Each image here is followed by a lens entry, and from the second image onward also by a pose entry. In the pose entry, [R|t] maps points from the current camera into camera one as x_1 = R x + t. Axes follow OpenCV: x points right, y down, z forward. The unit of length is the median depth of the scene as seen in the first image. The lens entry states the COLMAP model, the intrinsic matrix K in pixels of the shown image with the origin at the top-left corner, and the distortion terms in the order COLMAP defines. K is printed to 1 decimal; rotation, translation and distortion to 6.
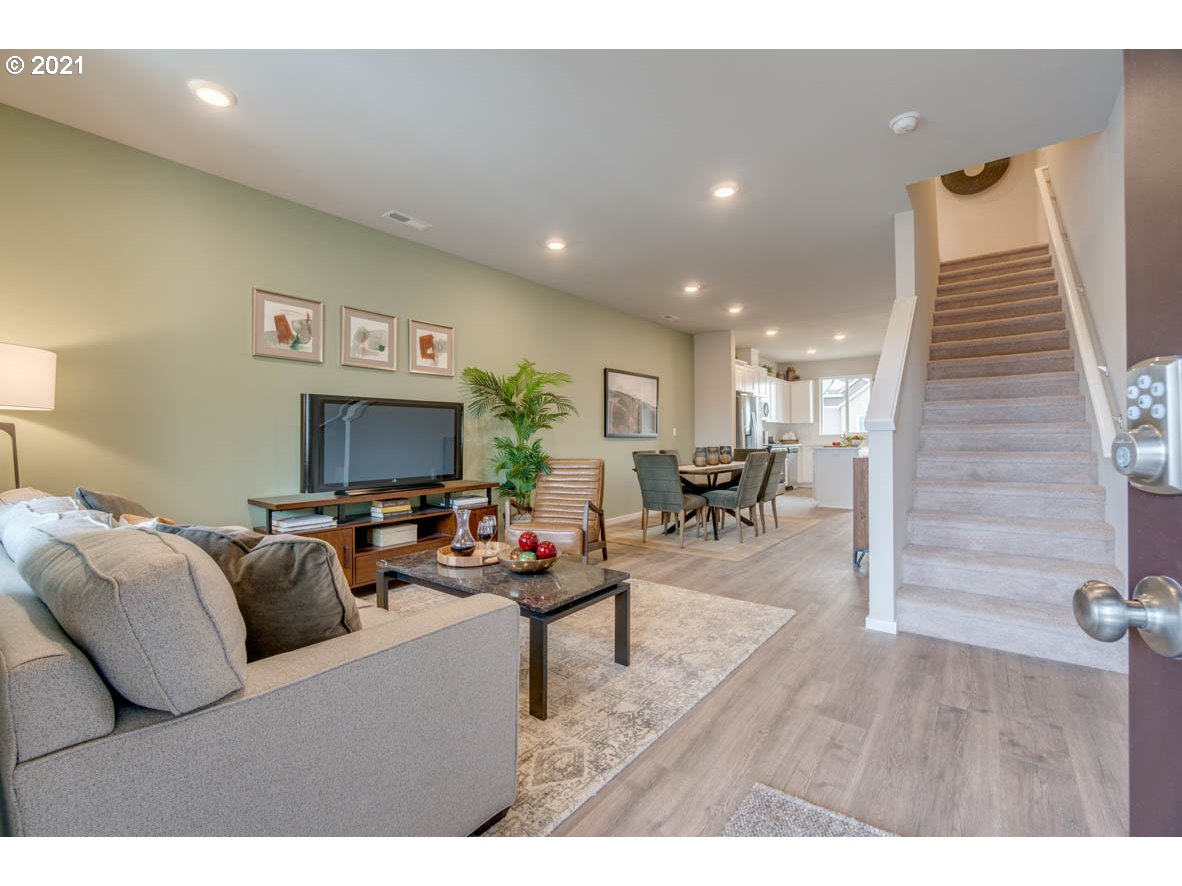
lens RADIAL K [[513.8, 0, 591.0], [0, 513.8, 443.0], [0, 0, 1]] dist [-0.000081, 0.000012]
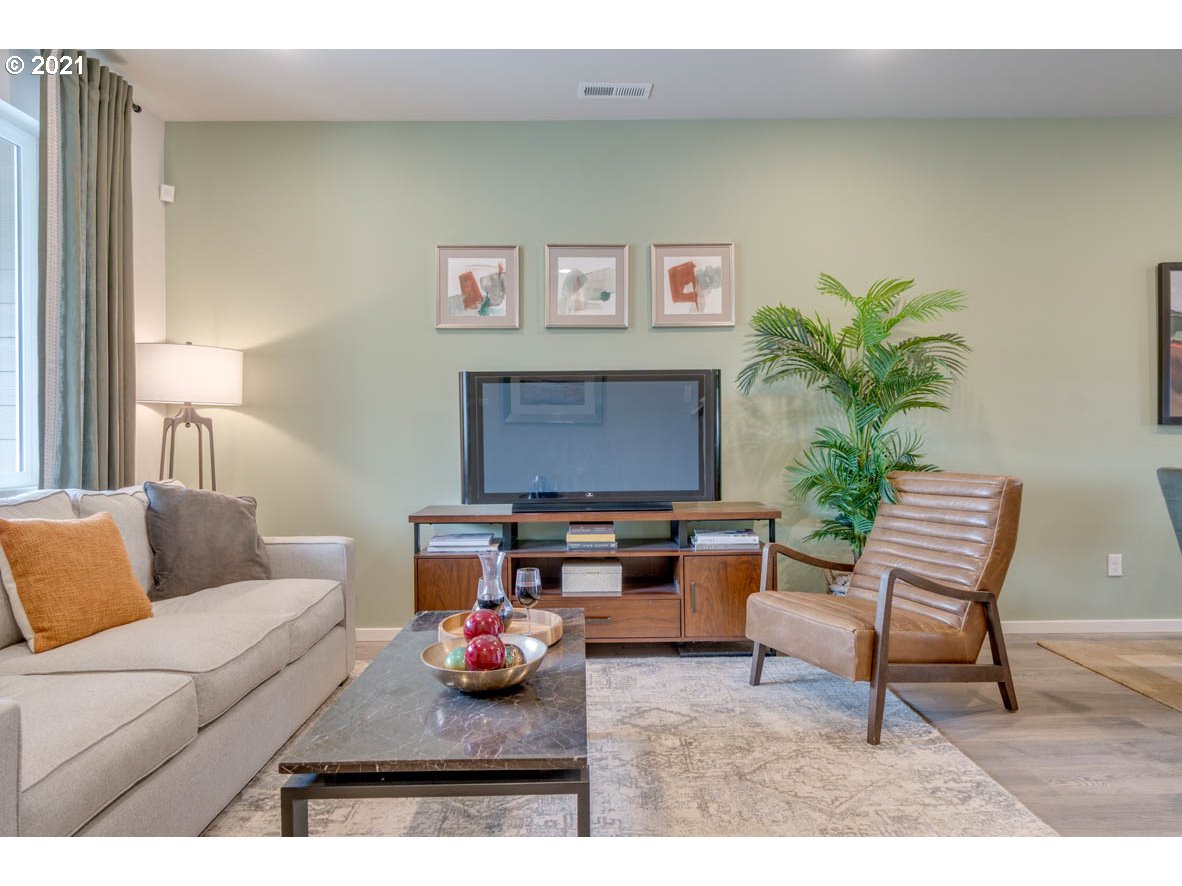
lens RADIAL K [[722.9, 0, 591.0], [0, 722.9, 443.0], [0, 0, 1]] dist [0.005782, 0.000947]
pose [[0.623429, 0.011625, -0.781793, 0.295720], [-0.002961, 0.999917, 0.012508, -0.004208], [0.781874, -0.005483, 0.623412, 0.365385]]
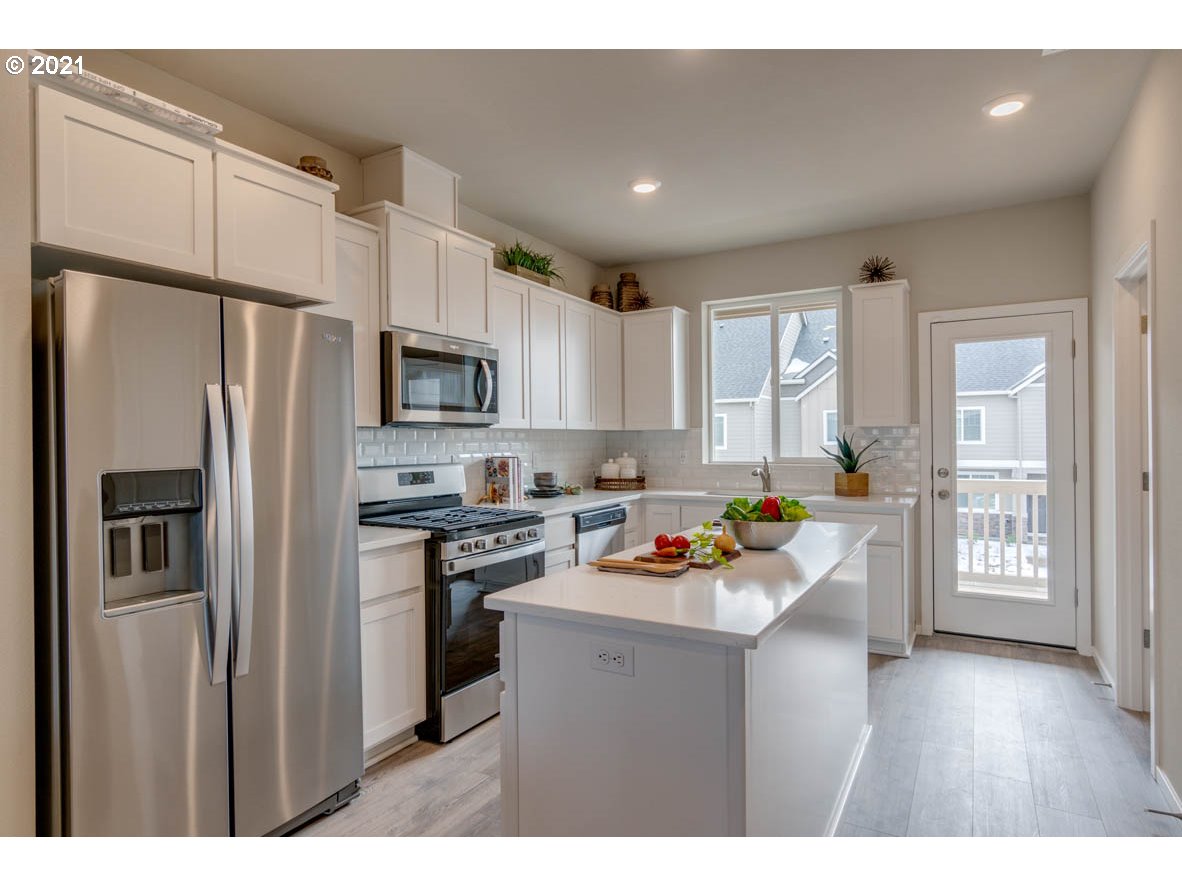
lens RADIAL K [[648.8, 0, 591.0], [0, 648.8, 443.0], [0, 0, 1]] dist [-0.003109, -0.000902]
pose [[0.992200, 0.000453, 0.124652, 0.783711], [-0.000068, 0.999995, -0.003091, -0.071376], [-0.124653, 0.003058, 0.992196, 1.419744]]
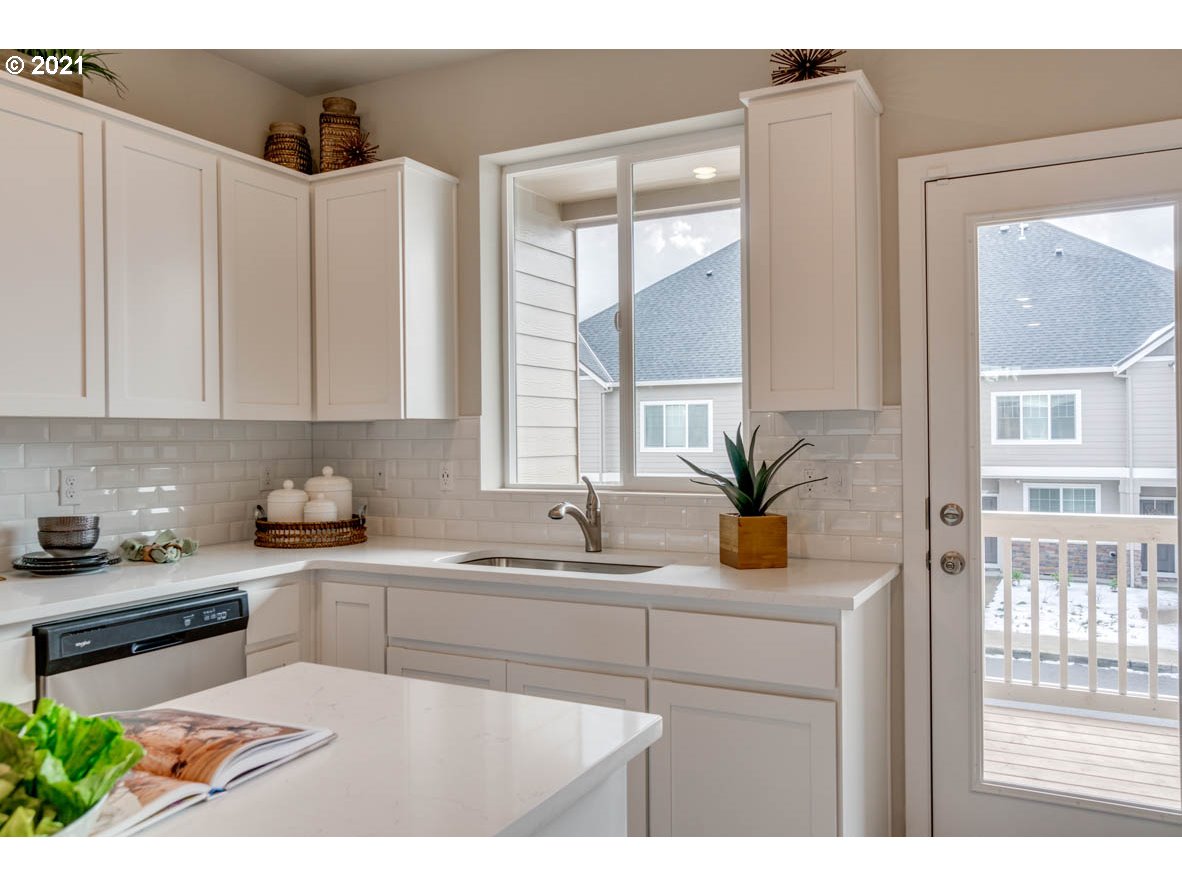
lens RADIAL K [[892.0, 0, 591.0], [0, 892.0, 443.0], [0, 0, 1]] dist [-0.005582, -0.004329]
pose [[0.986655, -0.000856, 0.162820, 1.082533], [0.001263, 0.999996, -0.002397, -0.076545], [-0.162818, 0.002571, 0.986653, 1.756345]]
